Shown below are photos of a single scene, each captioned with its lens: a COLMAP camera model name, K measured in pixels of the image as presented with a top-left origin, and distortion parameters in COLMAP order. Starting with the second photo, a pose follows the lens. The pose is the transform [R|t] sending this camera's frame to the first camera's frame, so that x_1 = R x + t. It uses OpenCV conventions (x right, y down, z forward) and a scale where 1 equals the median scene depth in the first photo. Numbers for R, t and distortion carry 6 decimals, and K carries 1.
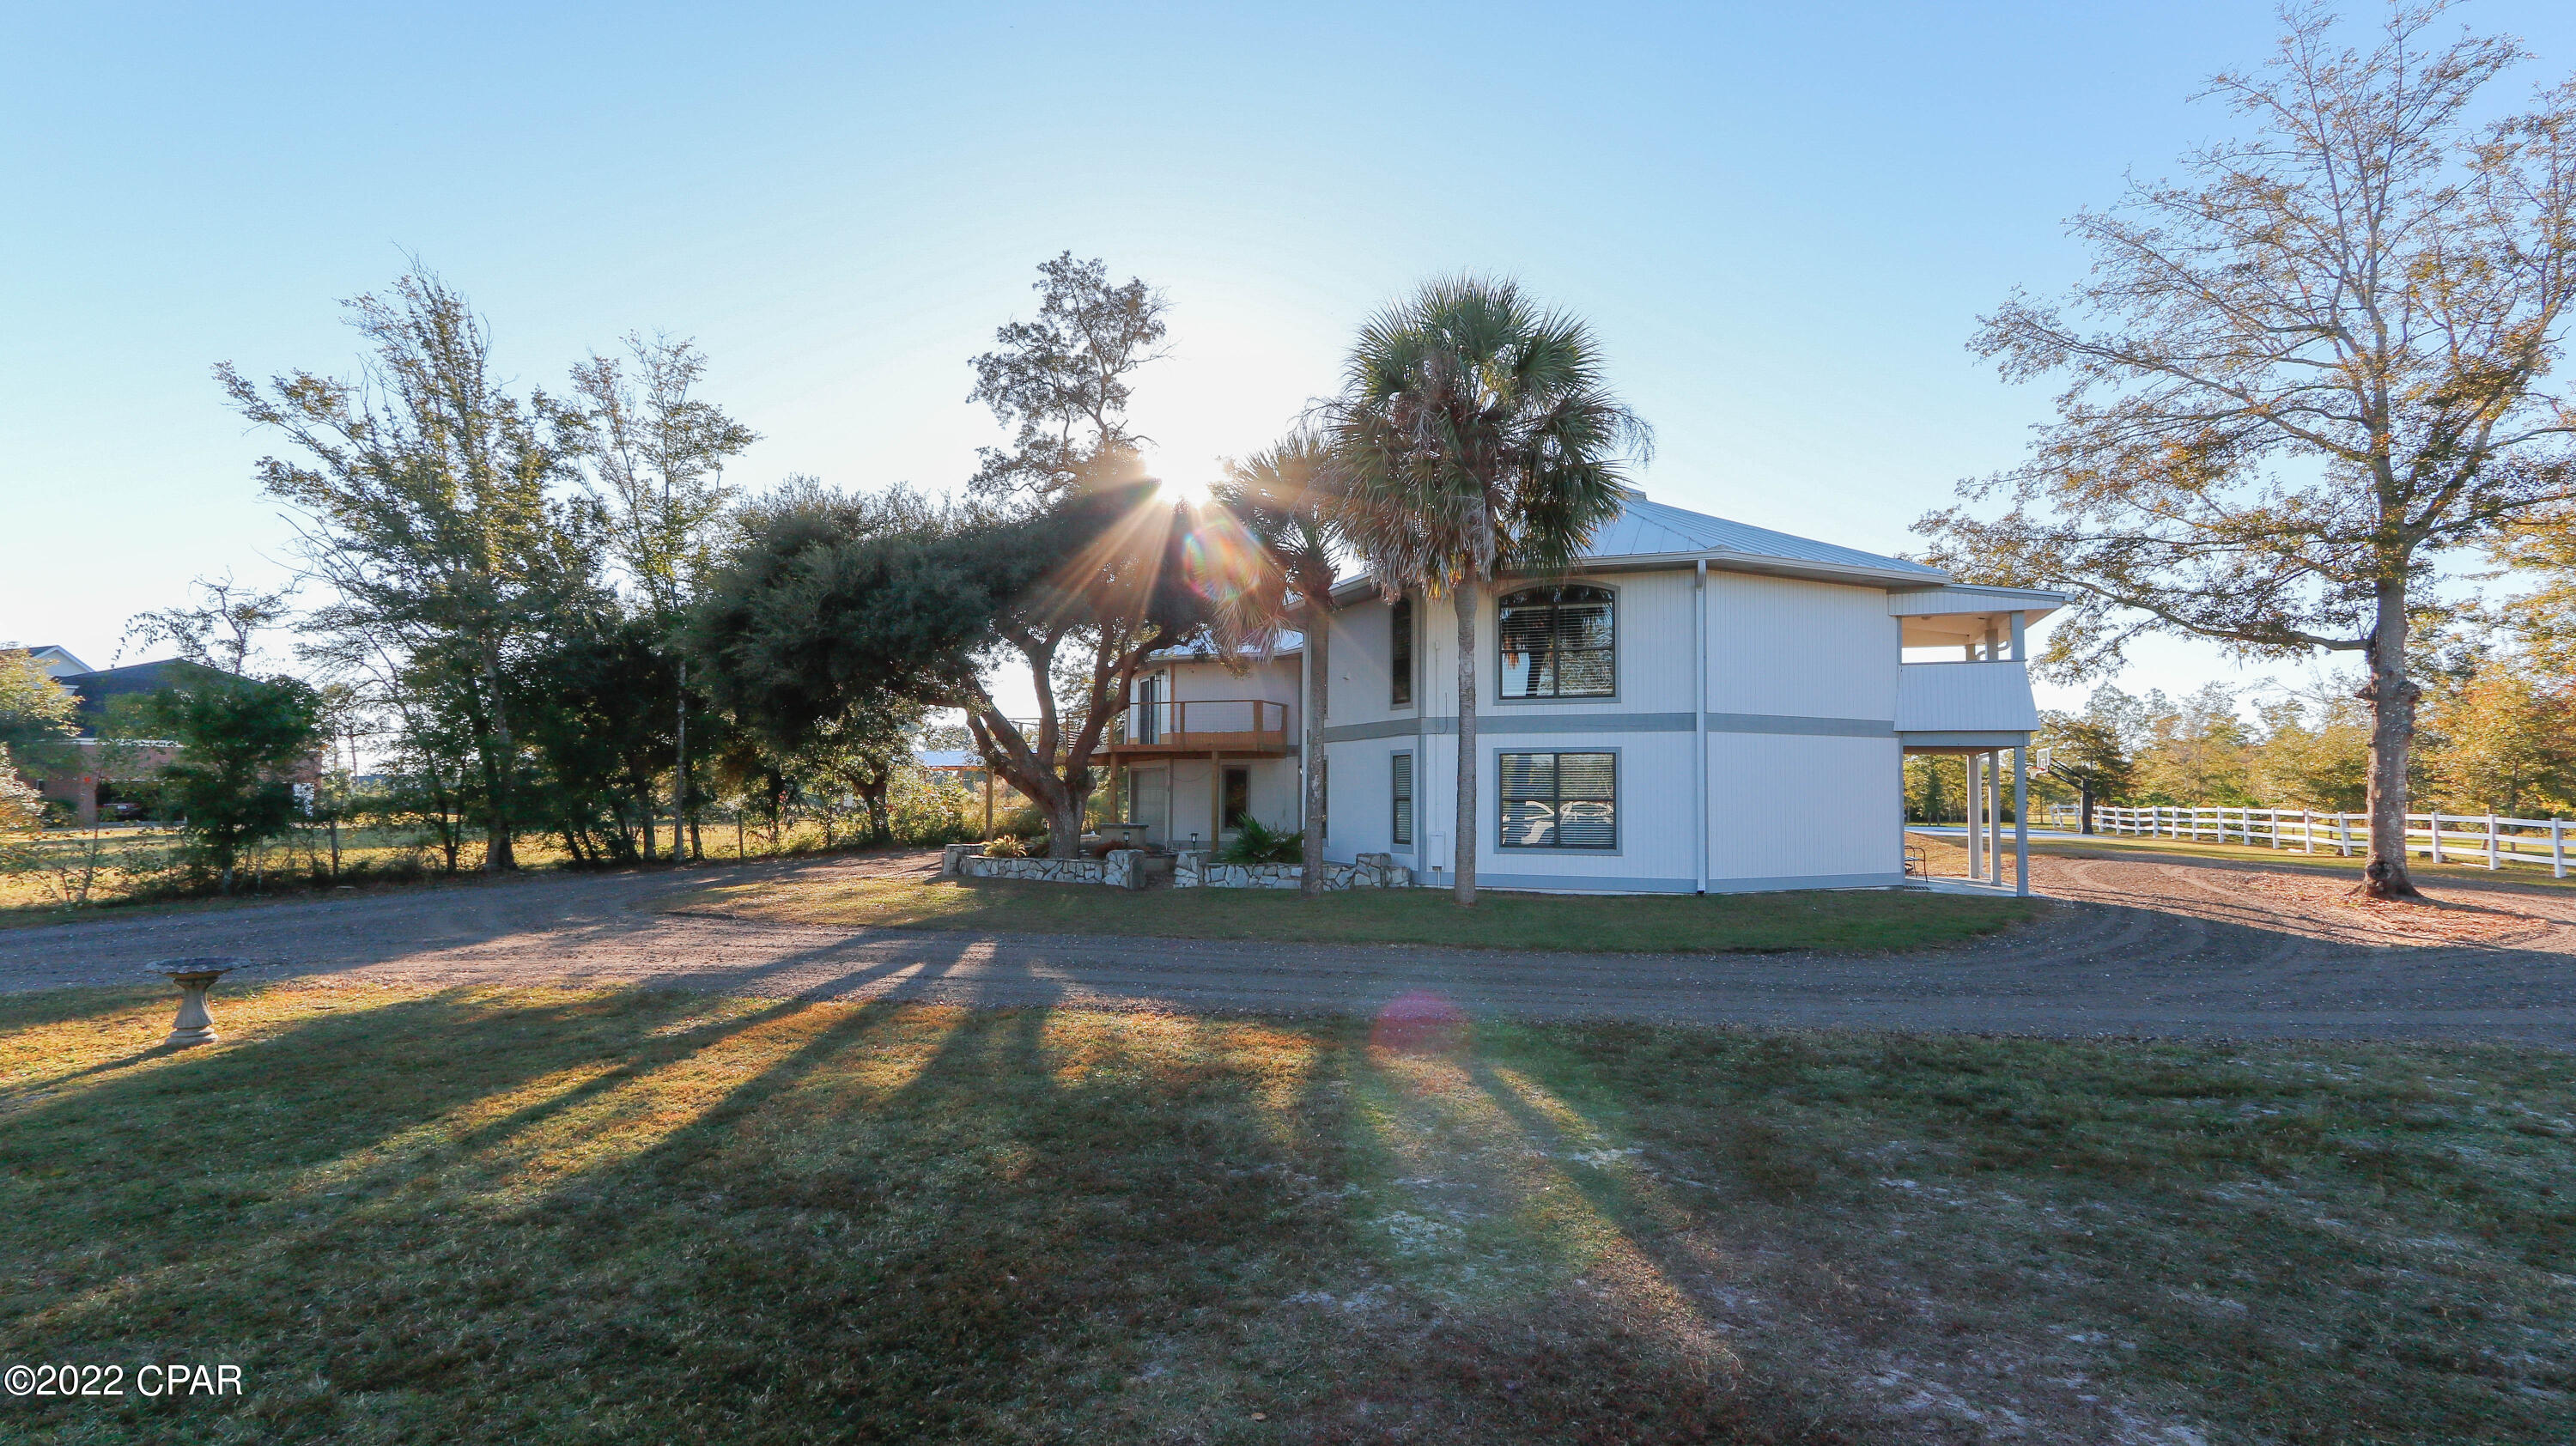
lens RADIAL K [[1221.7, 0, 1298.3], [0, 1221.7, 716.8], [0, 0, 1]] dist [0.021561, -0.000556]
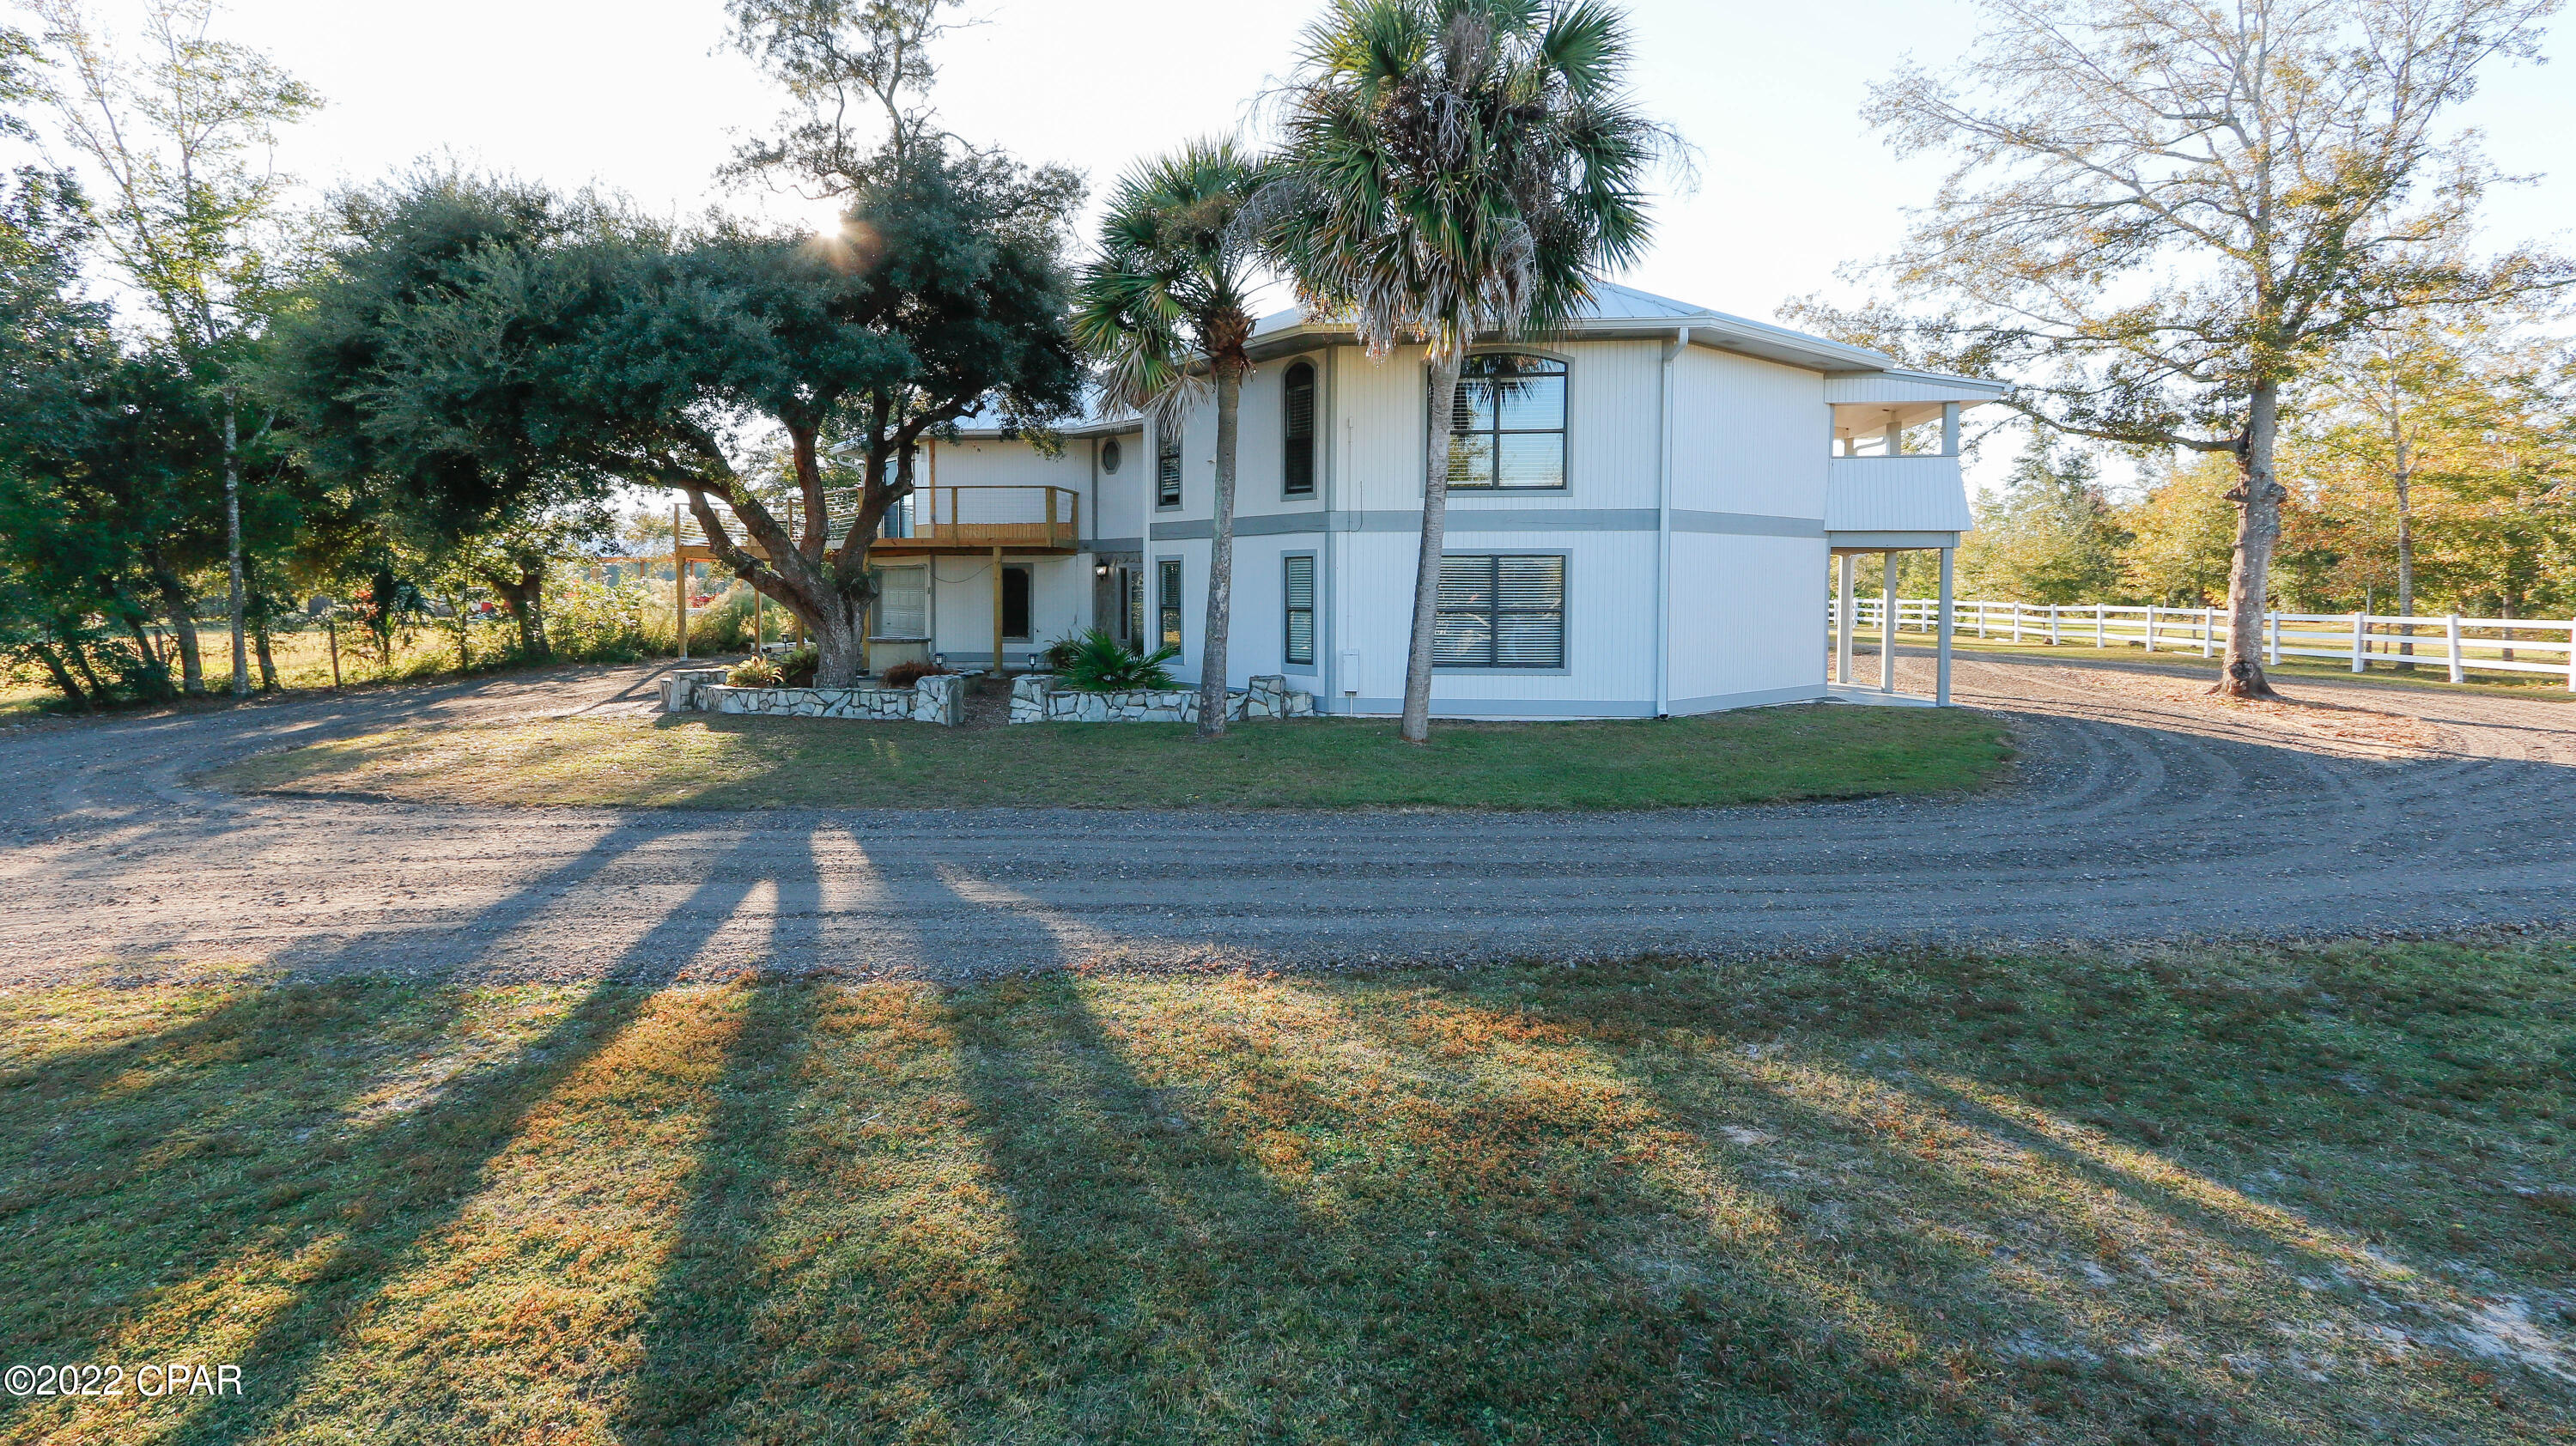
lens RADIAL K [[1245.9, 0, 1292.6], [0, 1245.9, 619.5], [0, 0, 1]] dist [0.020728, -0.001136]
pose [[0.968765, -0.011505, 0.247714, -0.126517], [-0.011091, 0.995913, 0.089631, -0.001193], [-0.247733, -0.089579, 0.964678, 0.187739]]
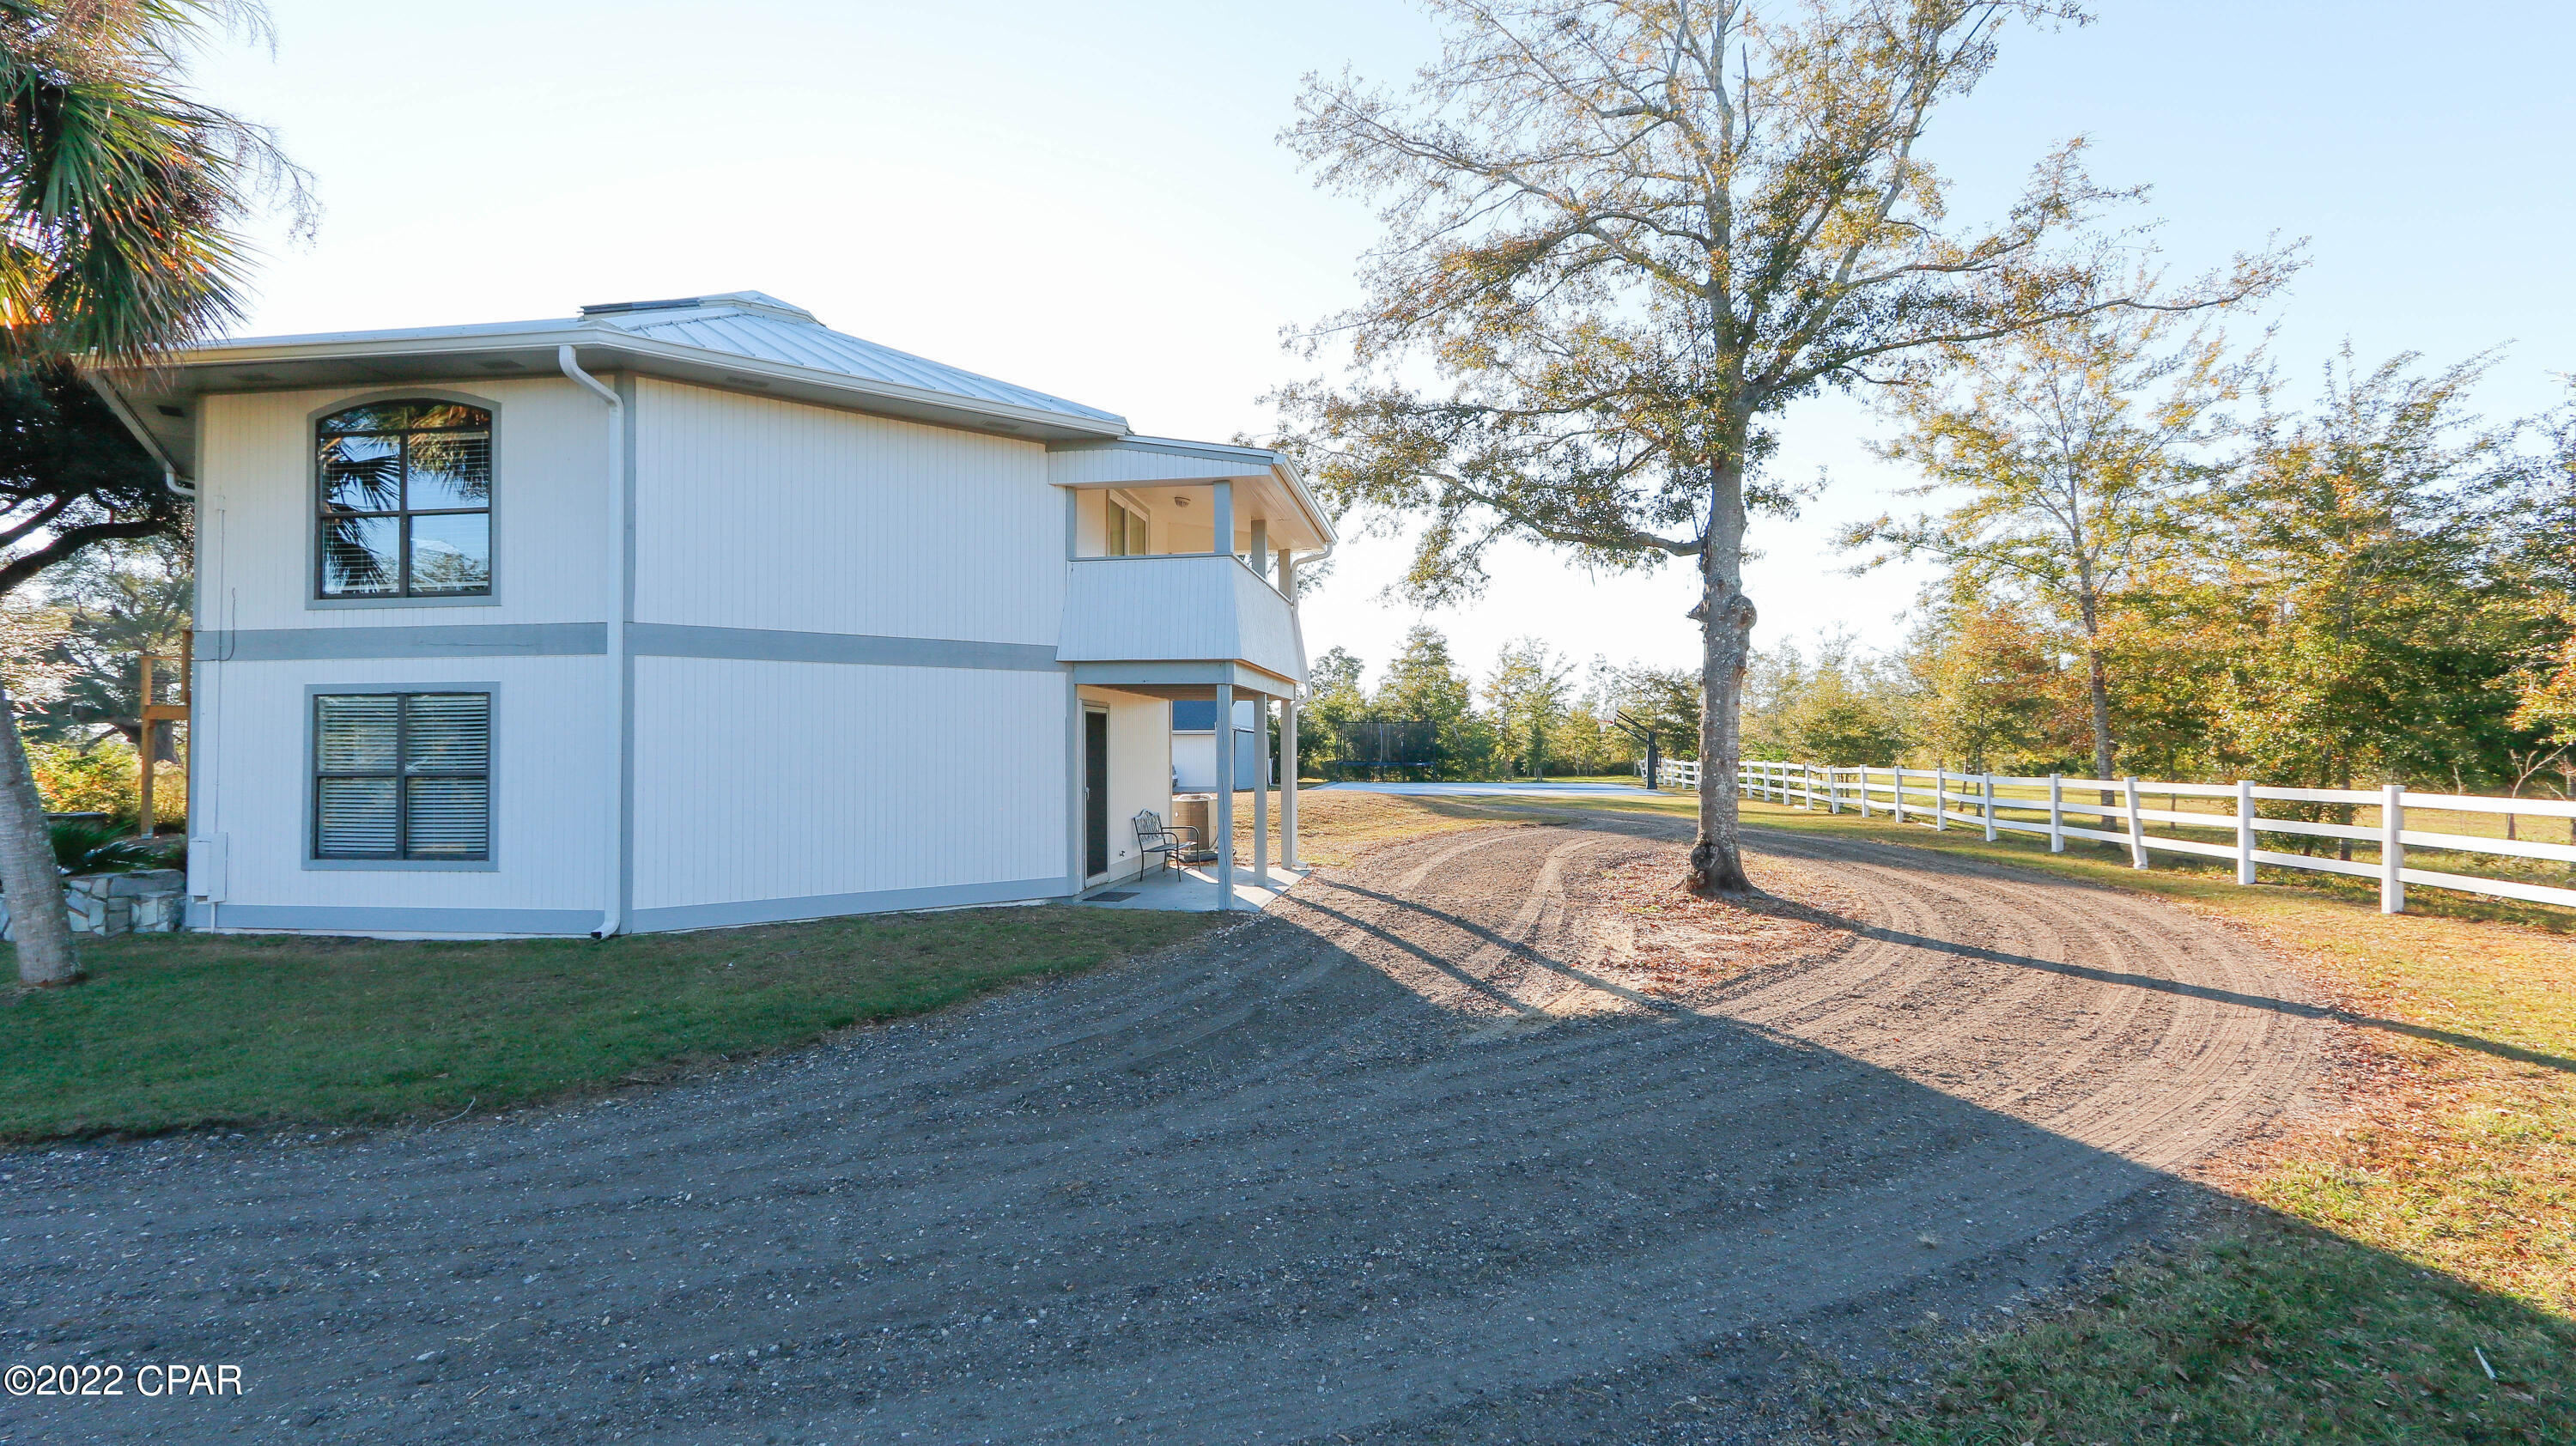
lens RADIAL K [[1221.7, 0, 1298.3], [0, 1221.7, 716.8], [0, 0, 1]] dist [0.021561, -0.000556]
pose [[0.979845, -0.004785, 0.199702, 0.469957], [-0.001894, 0.999445, 0.033245, 0.018897], [-0.199750, -0.032953, 0.979293, 0.324254]]
